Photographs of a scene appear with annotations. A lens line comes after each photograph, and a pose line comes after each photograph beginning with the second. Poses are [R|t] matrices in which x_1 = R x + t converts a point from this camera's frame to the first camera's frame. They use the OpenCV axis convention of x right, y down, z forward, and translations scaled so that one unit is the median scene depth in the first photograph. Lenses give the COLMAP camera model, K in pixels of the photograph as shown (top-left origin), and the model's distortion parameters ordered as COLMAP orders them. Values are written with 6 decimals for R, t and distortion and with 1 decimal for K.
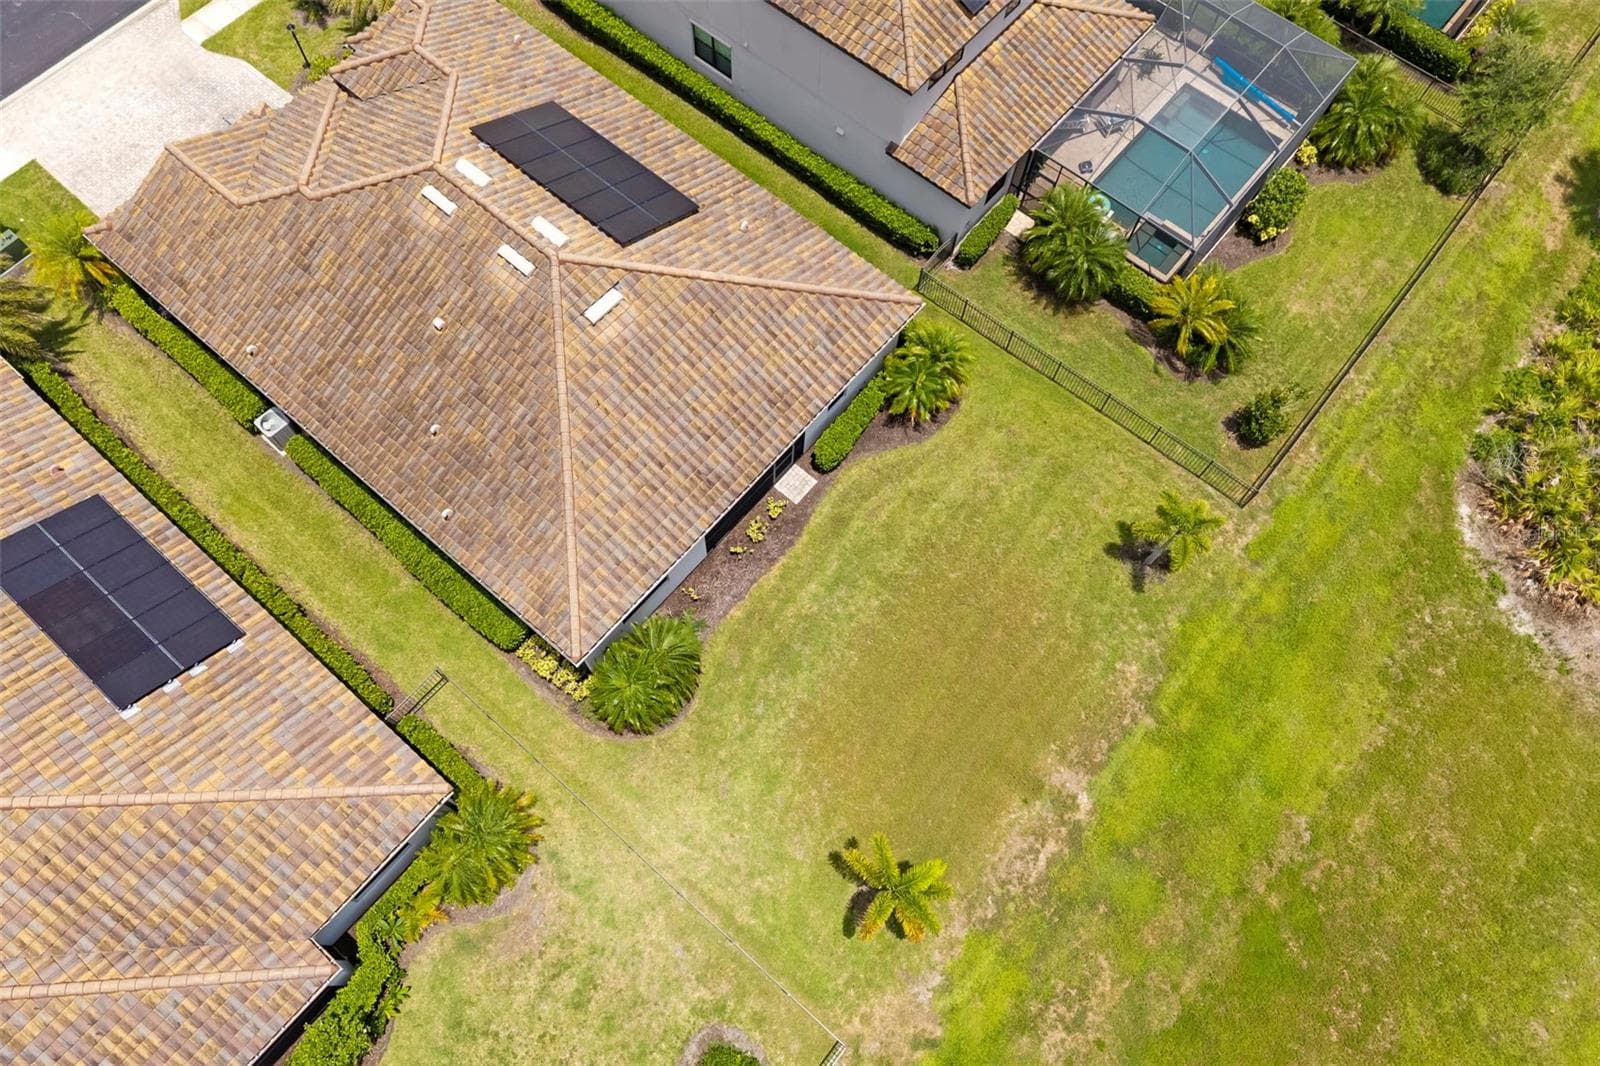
lens RADIAL K [[1086.2, 0, 752.3], [0, 1086.2, 533.7], [0, 0, 1]] dist [0.004839, 0.000973]
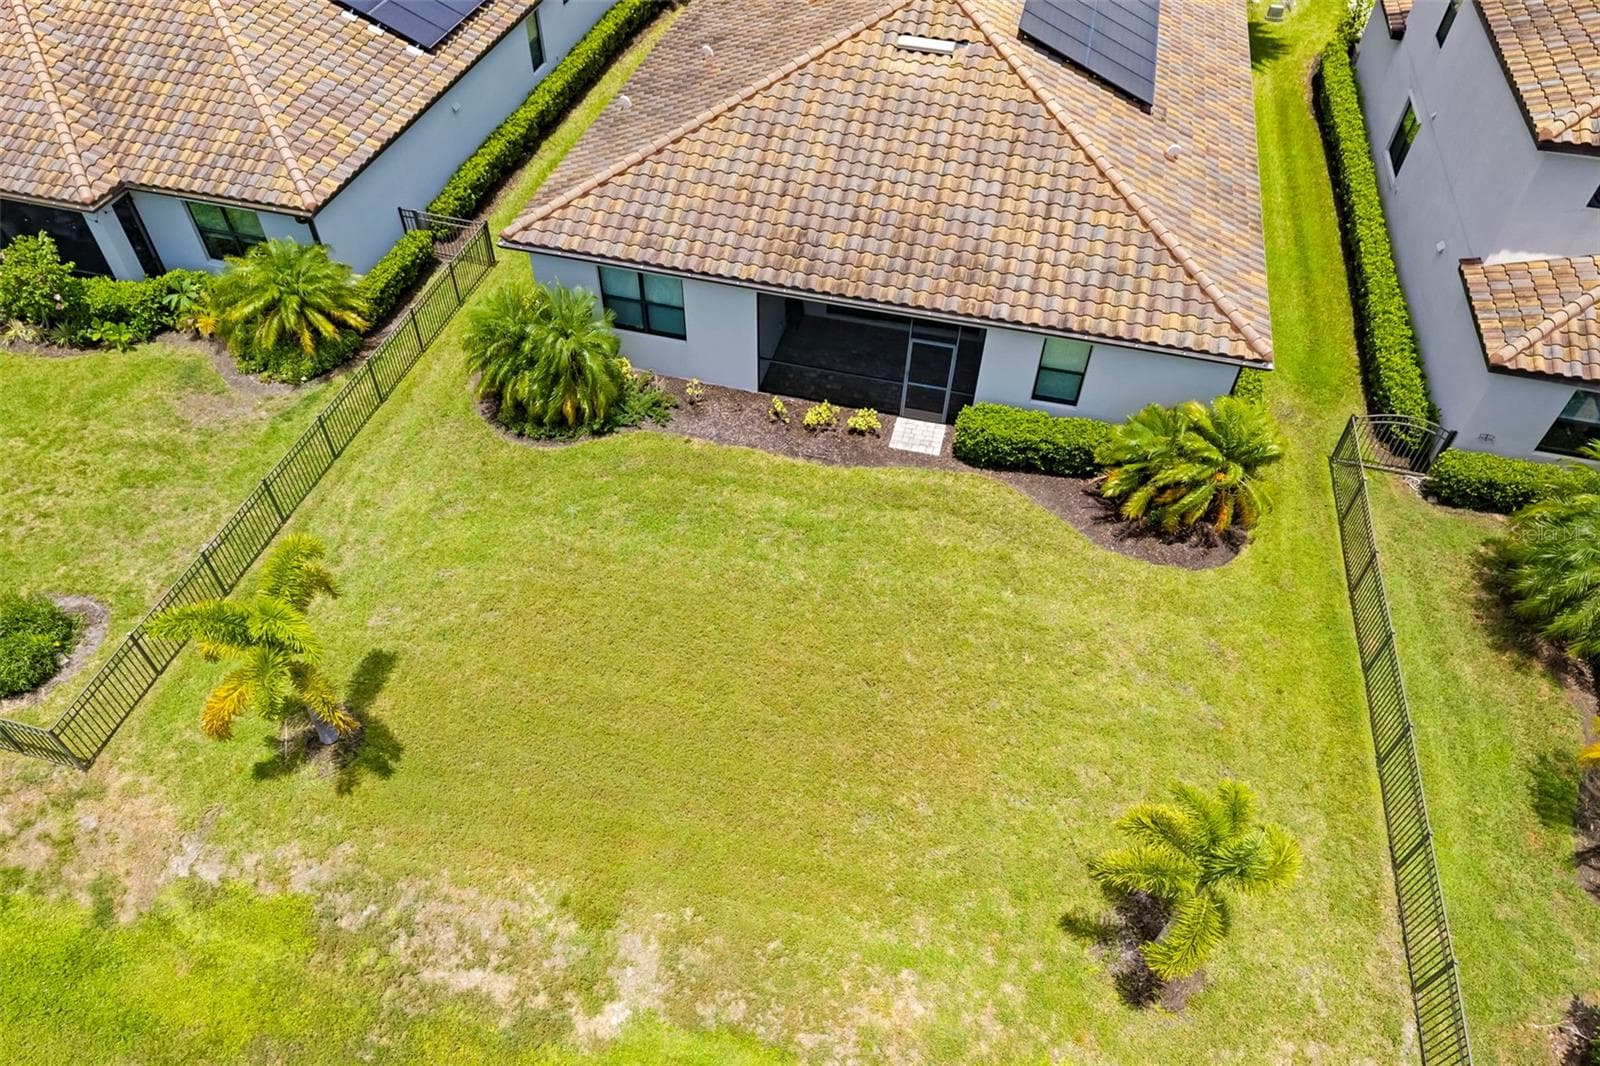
lens RADIAL K [[1065.5, 0, 777.6], [0, 1065.5, 532.0], [0, 0, 1]] dist [0.002312, -0.000141]
pose [[0.434020, 0.656066, -0.617417, 0.488432], [-0.835252, 0.549860, -0.002869, 0.066105], [0.337611, 0.516944, 0.786631, 0.538535]]
